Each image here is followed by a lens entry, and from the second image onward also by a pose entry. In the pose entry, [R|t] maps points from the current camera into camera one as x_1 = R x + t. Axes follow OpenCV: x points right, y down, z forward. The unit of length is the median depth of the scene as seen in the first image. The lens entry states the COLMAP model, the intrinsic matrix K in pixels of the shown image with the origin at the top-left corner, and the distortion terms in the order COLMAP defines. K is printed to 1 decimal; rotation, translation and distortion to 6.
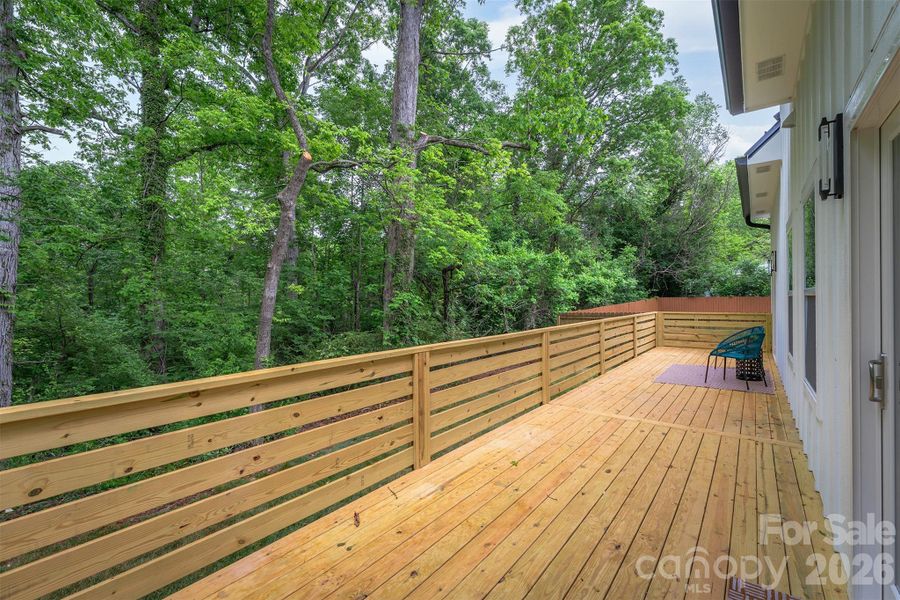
lens RADIAL K [[407.8, 0, 455.1], [0, 407.8, 300.5], [0, 0, 1]] dist [0.001266, 0.000006]
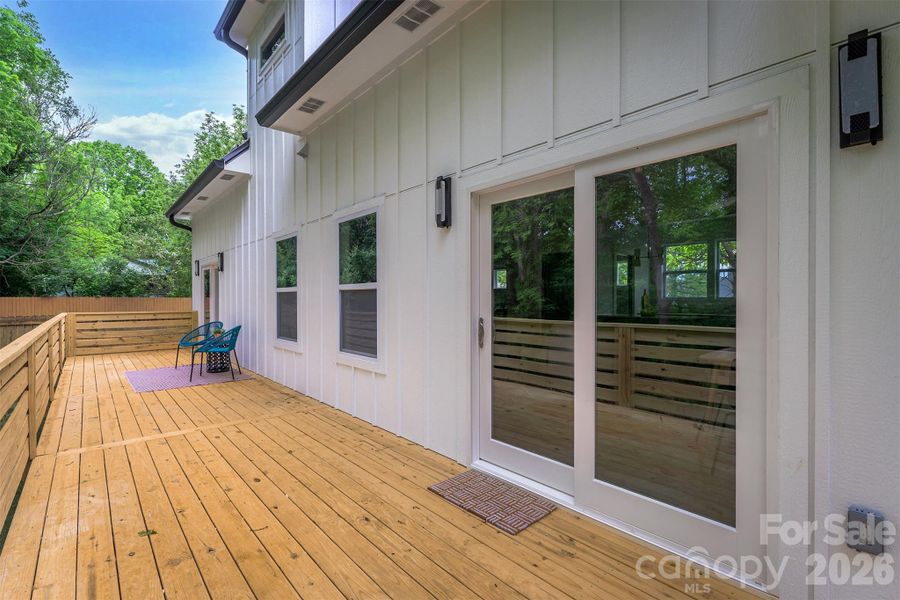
lens RADIAL K [[407.8, 0, 455.1], [0, 407.8, 300.5], [0, 0, 1]] dist [0.001266, 0.000006]
pose [[0.197167, 0.004042, 0.980362, -0.327516], [0.001565, 0.999989, -0.004438, 0.023834], [-0.980369, 0.002410, 0.197158, 0.313239]]
